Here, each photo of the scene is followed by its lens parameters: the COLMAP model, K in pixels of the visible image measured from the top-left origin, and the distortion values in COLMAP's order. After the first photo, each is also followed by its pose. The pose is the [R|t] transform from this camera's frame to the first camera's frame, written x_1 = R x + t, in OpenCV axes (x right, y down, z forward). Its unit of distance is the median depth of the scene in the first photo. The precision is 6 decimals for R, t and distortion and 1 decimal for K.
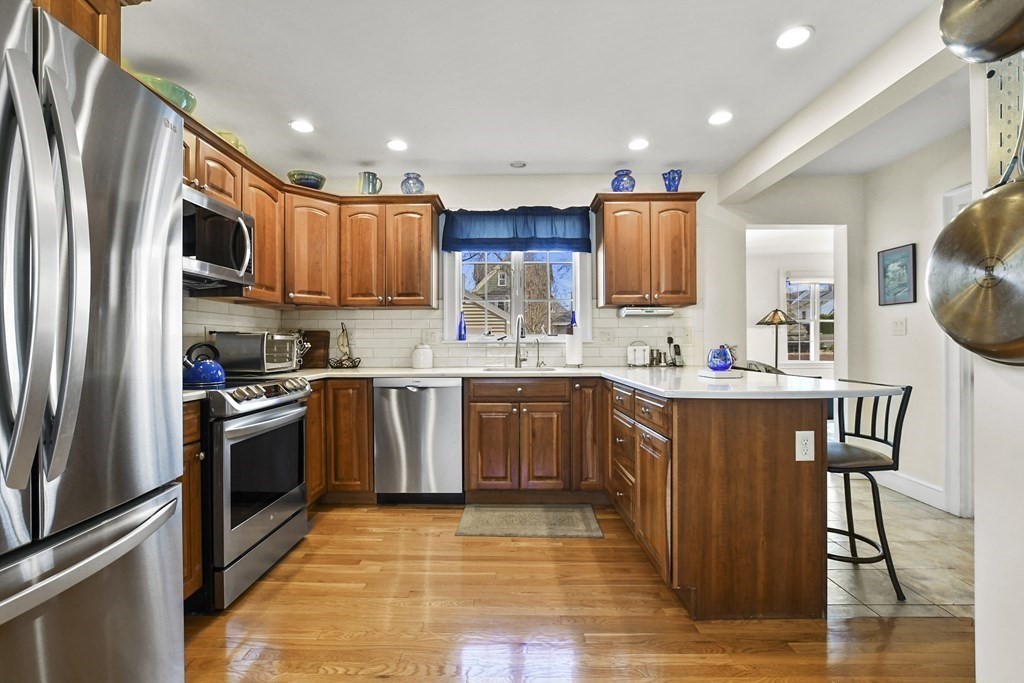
lens RADIAL K [[452.0, 0, 505.5], [0, 452.0, 343.1], [0, 0, 1]] dist [-0.015601, 0.003039]
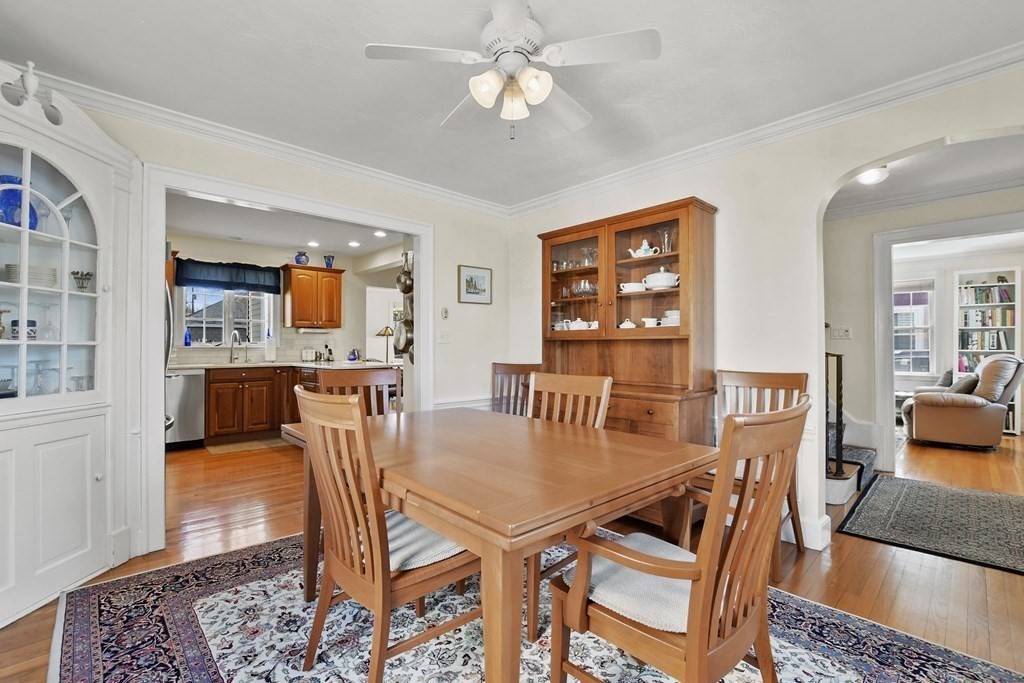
lens RADIAL K [[452.0, 0, 504.6], [0, 452.0, 339.5], [0, 0, 1]] dist [-0.015601, 0.003039]
pose [[0.719399, 0.013624, 0.694463, -0.398941], [-0.002659, 0.999854, -0.016862, -0.006274], [-0.694592, 0.010284, 0.719330, -0.844483]]
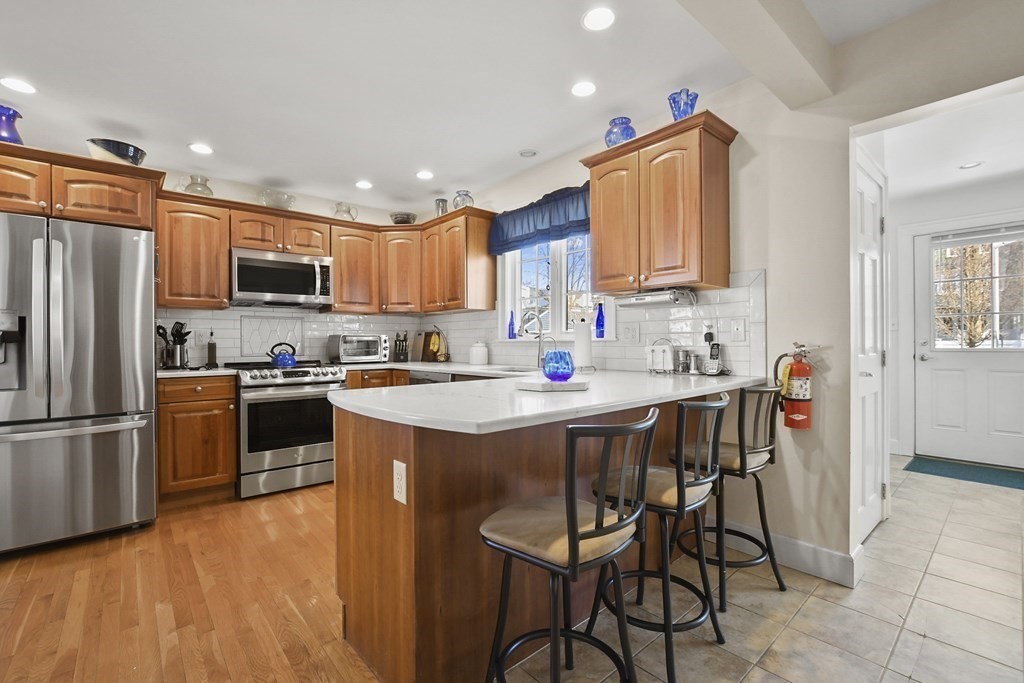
lens RADIAL K [[452.0, 0, 506.1], [0, 452.0, 345.6], [0, 0, 1]] dist [-0.015601, 0.003039]
pose [[0.659149, 0.005711, -0.751991, 0.715243], [0.007063, 0.999880, 0.013785, -0.005379], [0.751979, -0.014398, 0.659029, 0.338394]]
